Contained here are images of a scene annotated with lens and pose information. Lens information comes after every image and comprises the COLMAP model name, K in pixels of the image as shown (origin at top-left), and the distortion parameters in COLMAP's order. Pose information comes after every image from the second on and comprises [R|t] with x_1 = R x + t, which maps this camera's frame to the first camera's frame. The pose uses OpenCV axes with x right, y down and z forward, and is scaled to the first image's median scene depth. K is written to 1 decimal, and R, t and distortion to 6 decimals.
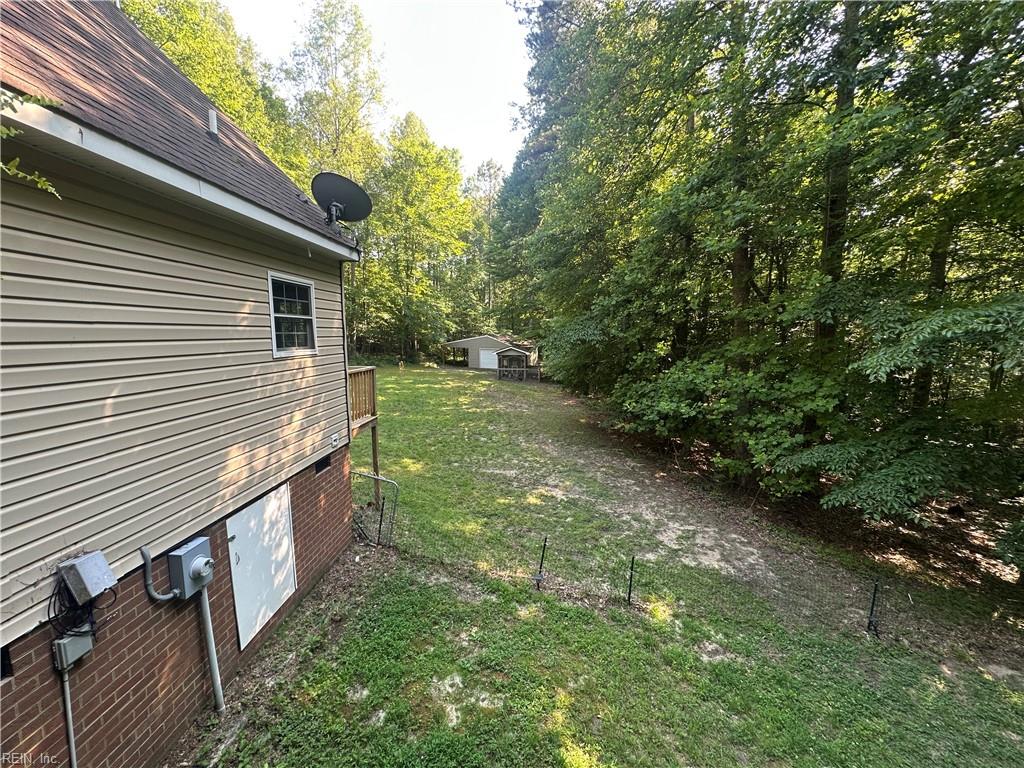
lens RADIAL K [[408.0, 0, 509.9], [0, 408.0, 383.0], [0, 0, 1]] dist [-0.003980, -0.000088]
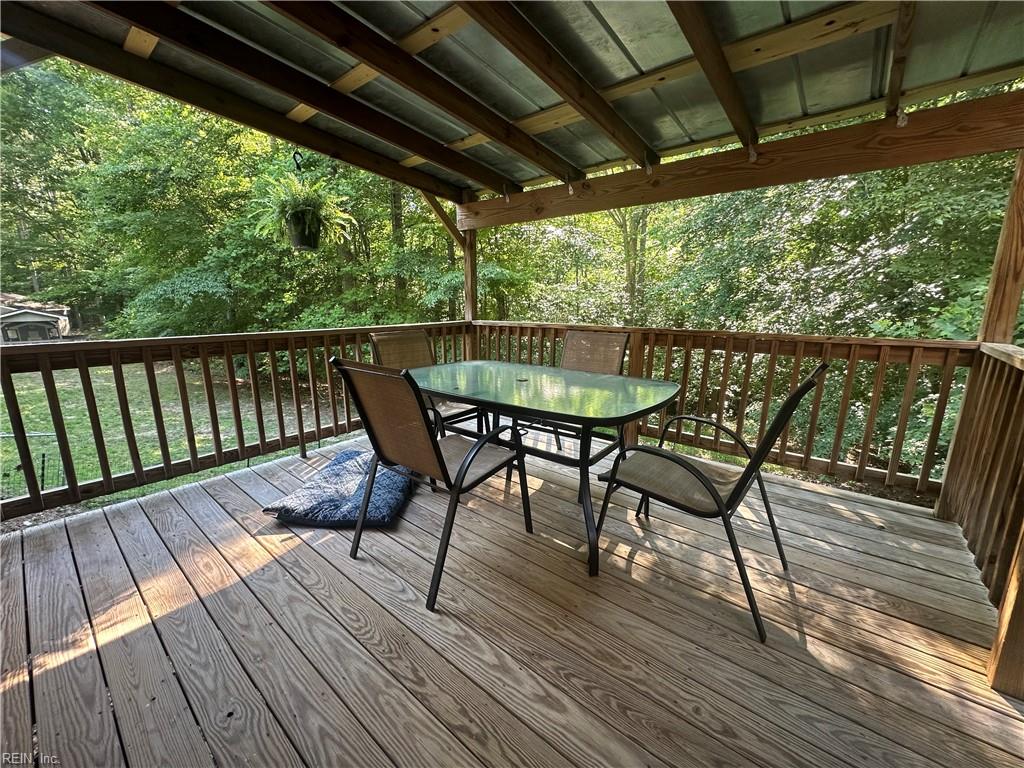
lens RADIAL K [[408.0, 0, 510.9], [0, 408.0, 385.9], [0, 0, 1]] dist [-0.003980, -0.000088]
pose [[0.597731, -0.172762, 0.782860, -0.209765], [0.094712, 0.984884, 0.145030, 0.054339], [-0.796082, -0.012543, 0.605059, -0.222047]]
